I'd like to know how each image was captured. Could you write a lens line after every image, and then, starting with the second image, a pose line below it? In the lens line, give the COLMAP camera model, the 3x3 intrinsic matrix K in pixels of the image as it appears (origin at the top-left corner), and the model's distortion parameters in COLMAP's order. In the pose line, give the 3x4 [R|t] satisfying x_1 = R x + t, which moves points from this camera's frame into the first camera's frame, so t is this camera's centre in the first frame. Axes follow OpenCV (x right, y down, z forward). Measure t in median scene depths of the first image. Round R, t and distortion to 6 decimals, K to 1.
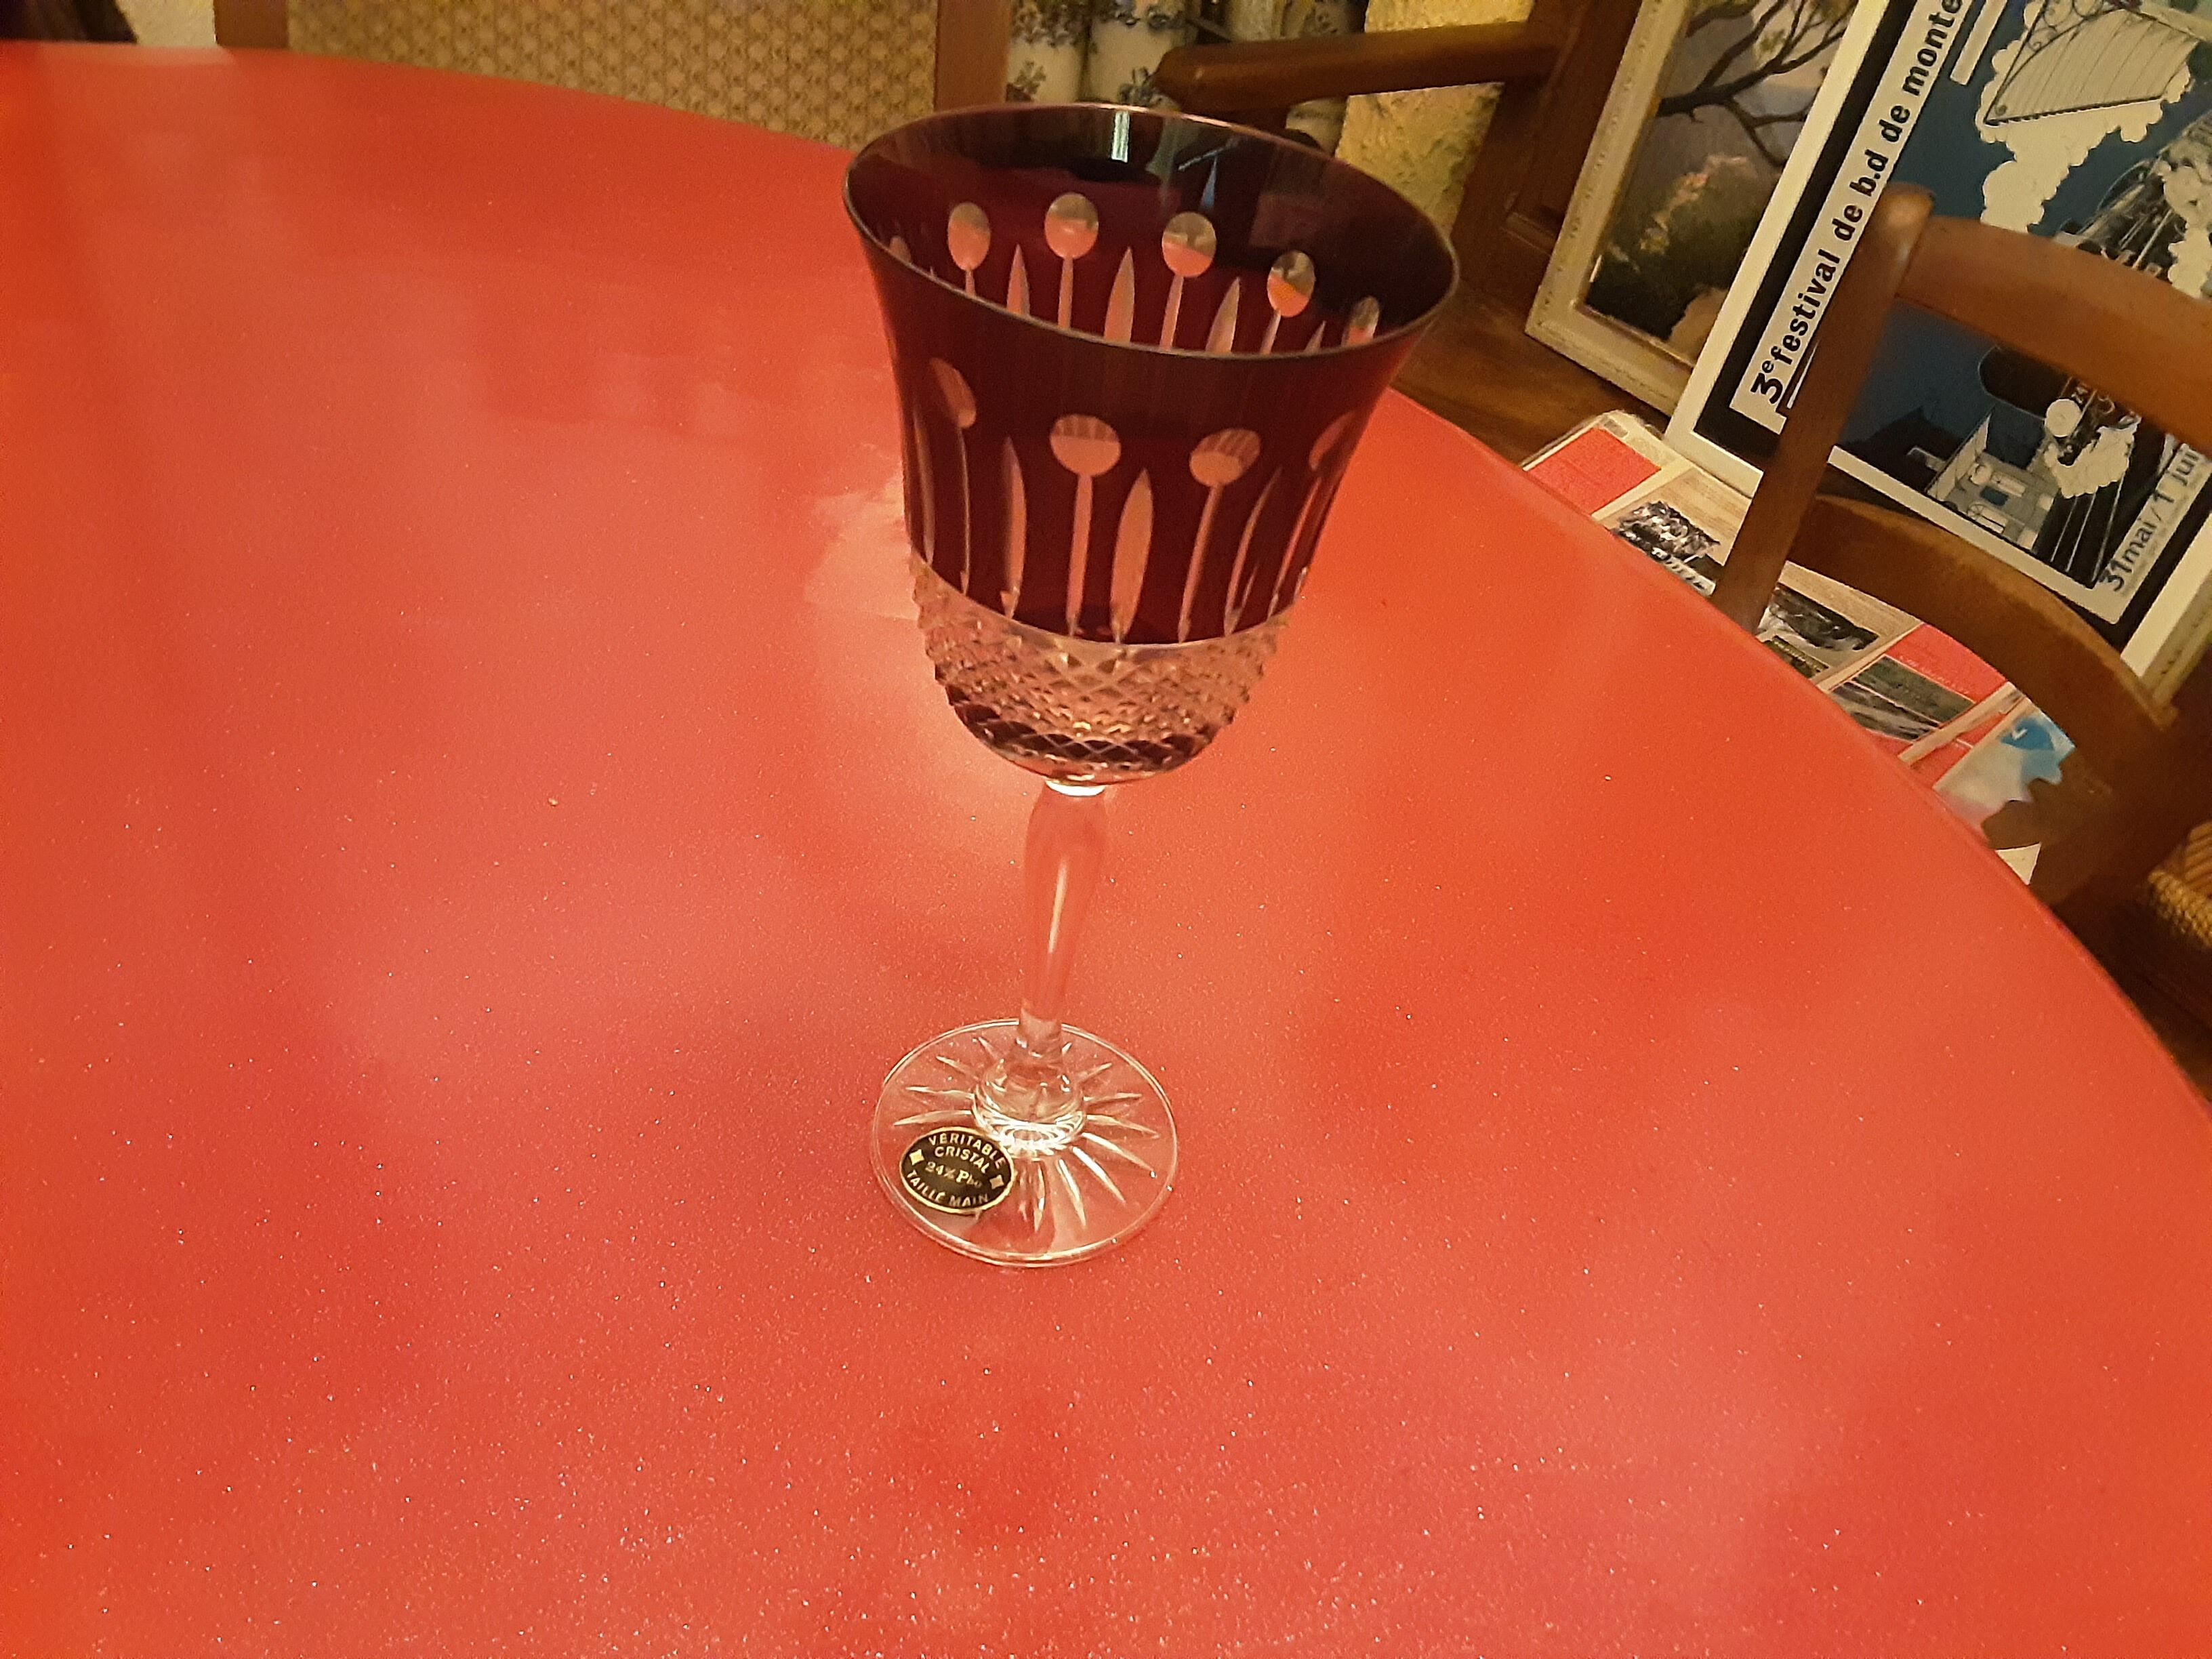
lens RADIAL K [[1842.4, 0, 1106.0], [0, 1842.4, 829.5], [0, 0, 1]] dist [0.119693, 0.001037]
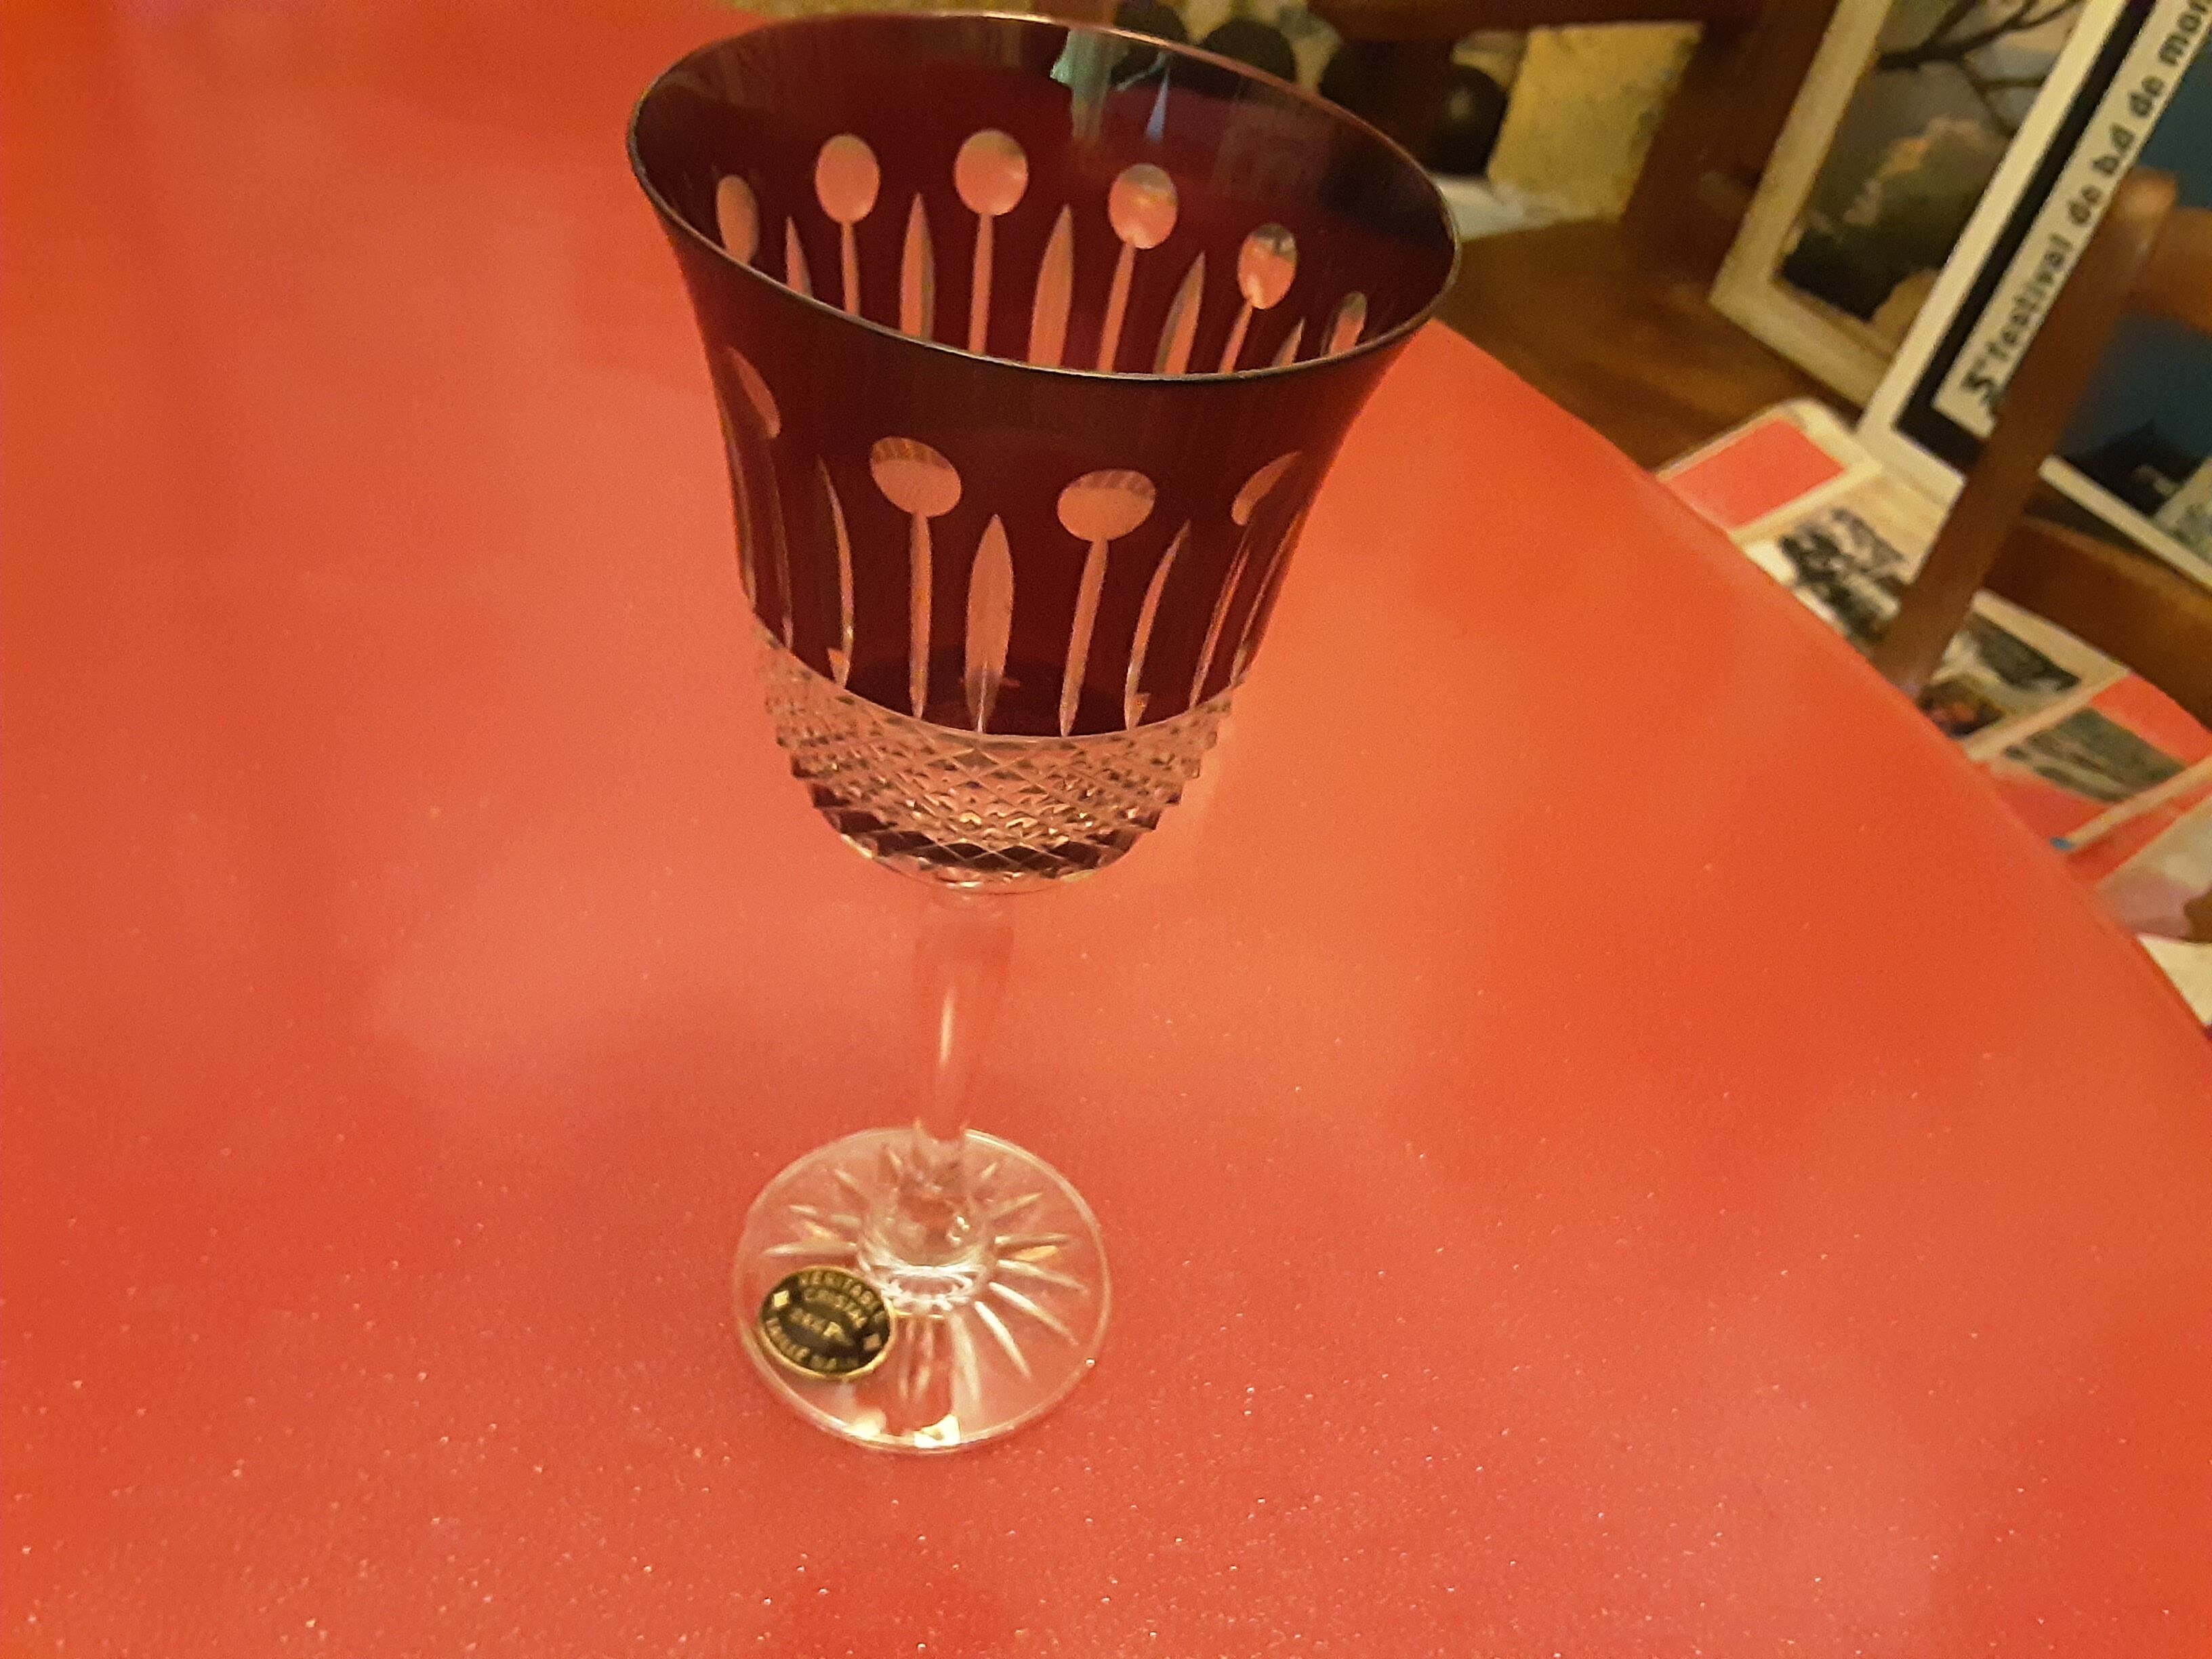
lens RADIAL K [[1929.0, 0, 1106.0], [0, 1929.0, 829.5], [0, 0, 1]] dist [0.101614, -0.073815]
pose [[0.994567, 0.076395, -0.070710, 0.069175], [-0.074924, 0.996919, 0.023222, -0.049326], [0.072266, -0.017798, 0.997227, 0.127988]]
